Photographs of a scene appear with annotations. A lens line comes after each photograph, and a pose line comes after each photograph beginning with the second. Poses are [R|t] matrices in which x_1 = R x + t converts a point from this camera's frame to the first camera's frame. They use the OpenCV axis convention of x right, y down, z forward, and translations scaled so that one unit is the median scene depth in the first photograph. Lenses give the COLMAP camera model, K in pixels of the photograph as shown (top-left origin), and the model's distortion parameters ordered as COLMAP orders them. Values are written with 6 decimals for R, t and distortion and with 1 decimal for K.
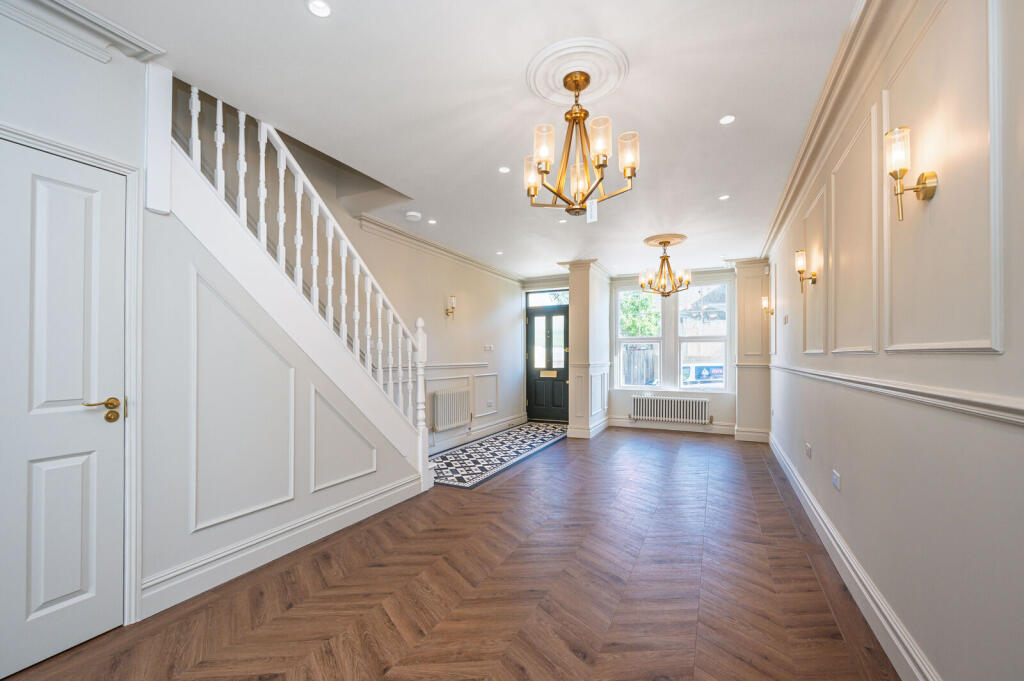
lens RADIAL K [[434.8, 0, 514.0], [0, 434.8, 356.3], [0, 0, 1]] dist [0.002523, 0.000186]
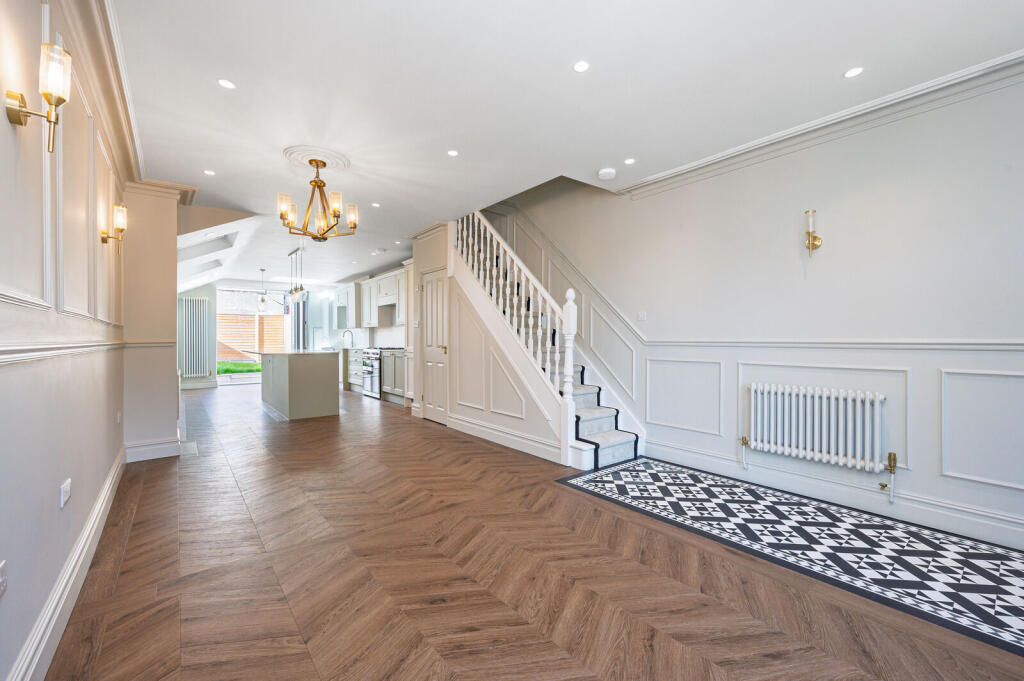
lens RADIAL K [[417.3, 0, 514.1], [0, 417.3, 338.2], [0, 0, 1]] dist [0.001422, 0.000133]
pose [[-0.432948, -0.003236, -0.901413, 0.807459], [-0.001969, 0.999995, -0.002644, 0.029102], [0.901417, 0.000630, -0.432952, 1.511067]]
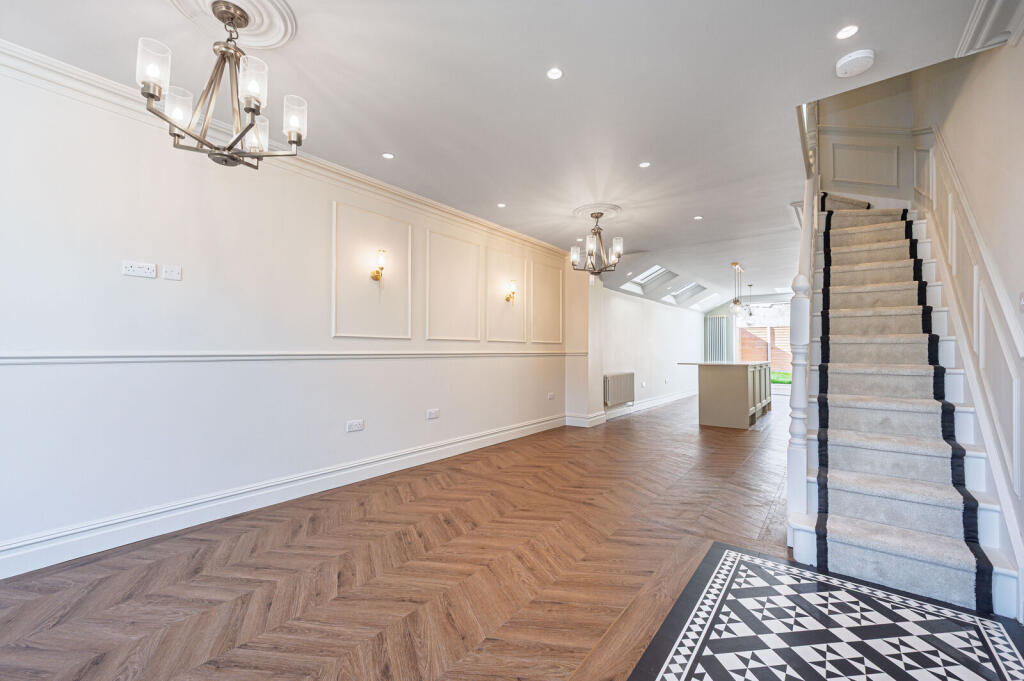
lens RADIAL K [[417.3, 0, 514.1], [0, 417.3, 338.2], [0, 0, 1]] dist [0.001422, 0.000133]
pose [[-0.978365, 0.001912, 0.206876, 0.076751], [-0.003712, 0.999634, -0.026794, 0.025658], [-0.206852, -0.026983, -0.978000, 1.970471]]
